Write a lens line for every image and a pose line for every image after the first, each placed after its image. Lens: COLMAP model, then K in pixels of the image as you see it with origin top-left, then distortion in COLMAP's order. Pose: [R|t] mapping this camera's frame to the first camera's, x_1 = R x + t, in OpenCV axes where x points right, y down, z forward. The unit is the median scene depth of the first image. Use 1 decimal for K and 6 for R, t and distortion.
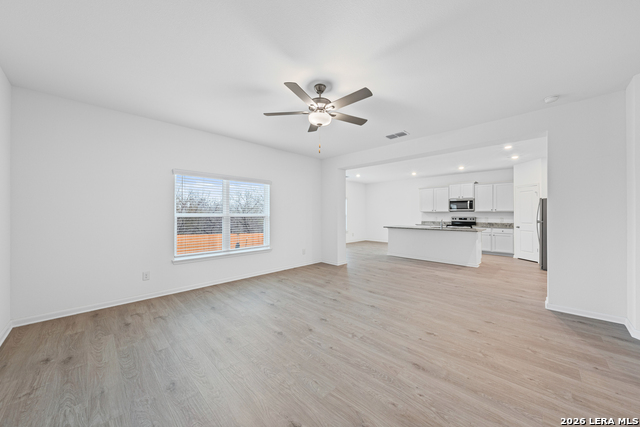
lens RADIAL K [[238.0, 0, 334.4], [0, 238.0, 216.7], [0, 0, 1]] dist [-0.002743, -0.000157]
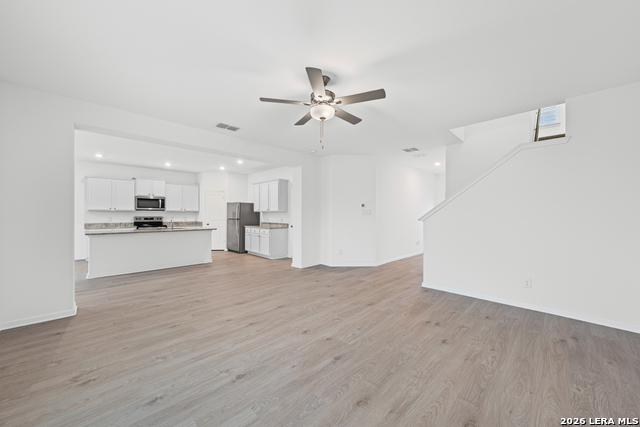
lens RADIAL K [[238.0, 0, 319.4], [0, 238.0, 211.8], [0, 0, 1]] dist [-0.002743, -0.000157]
pose [[0.025708, 0.008193, 0.999636, -0.783992], [0.010738, 0.999906, -0.008472, -0.005775], [-0.999612, 0.010952, 0.025617, 0.770798]]
